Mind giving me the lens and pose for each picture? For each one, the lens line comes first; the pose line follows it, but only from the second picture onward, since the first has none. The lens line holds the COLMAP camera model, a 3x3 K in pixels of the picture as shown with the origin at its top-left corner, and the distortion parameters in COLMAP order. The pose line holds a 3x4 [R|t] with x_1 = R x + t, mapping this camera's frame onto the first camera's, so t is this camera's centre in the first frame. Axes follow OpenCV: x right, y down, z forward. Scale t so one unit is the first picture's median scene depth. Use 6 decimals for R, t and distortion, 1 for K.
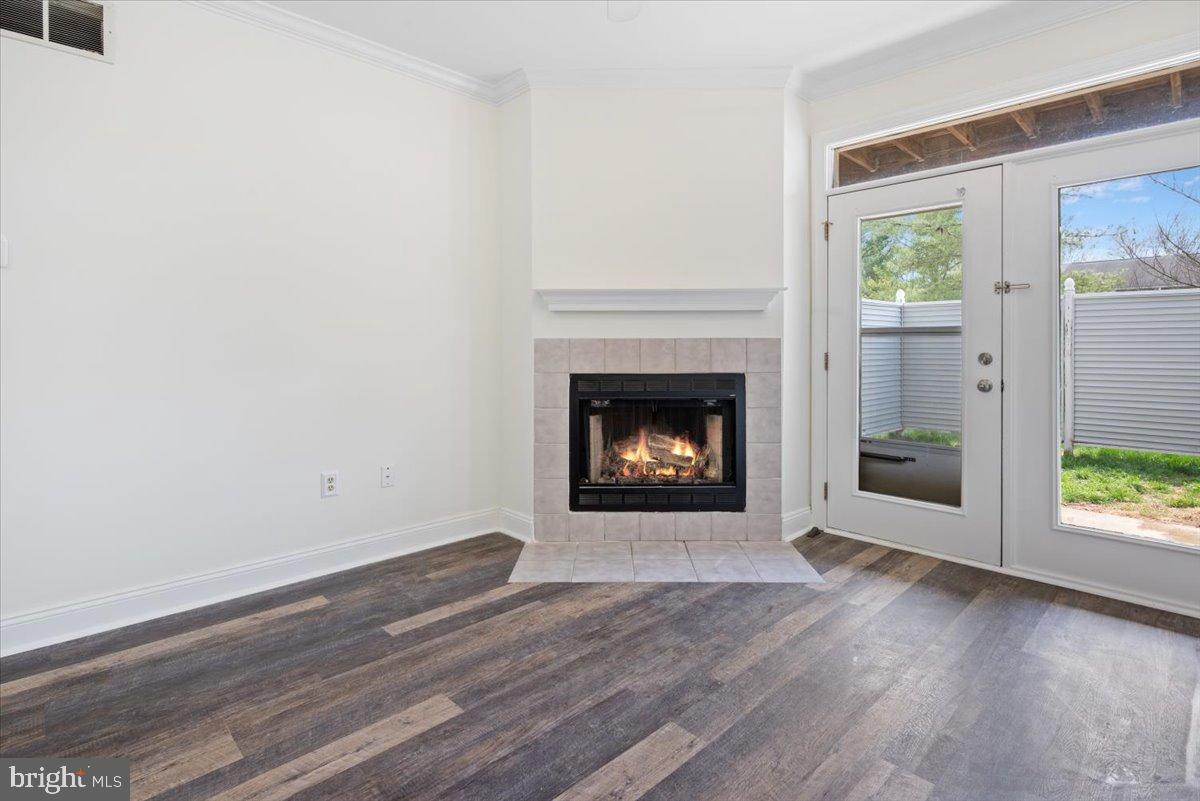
lens RADIAL K [[602.2, 0, 600.3], [0, 602.2, 346.0], [0, 0, 1]] dist [0.001127, 0.000303]
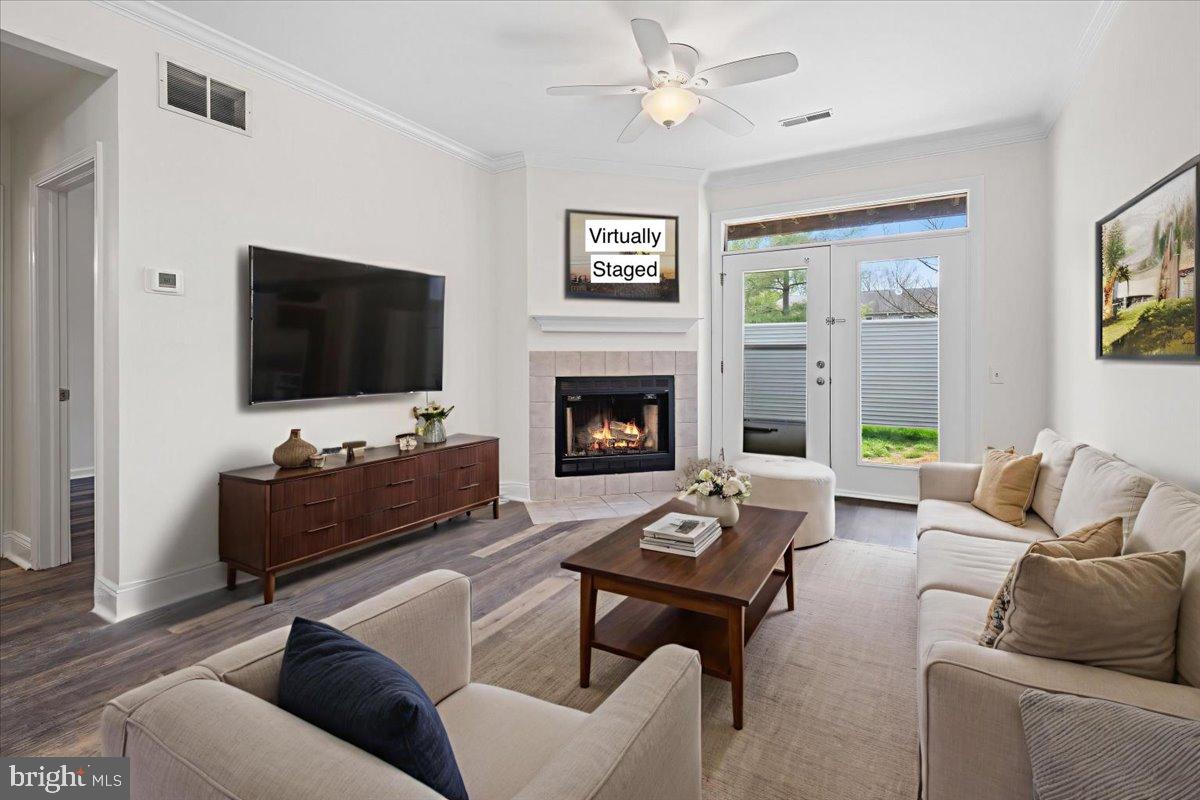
lens RADIAL K [[547.2, 0, 600.7], [0, 547.2, 356.4], [0, 0, 1]] dist [-0.001306, 0.000649]
pose [[0.963473, 0.000034, 0.267805, -0.284986], [0.000320, 0.999999, -0.001277, 0.000964], [-0.267805, 0.001317, 0.963472, -0.227101]]
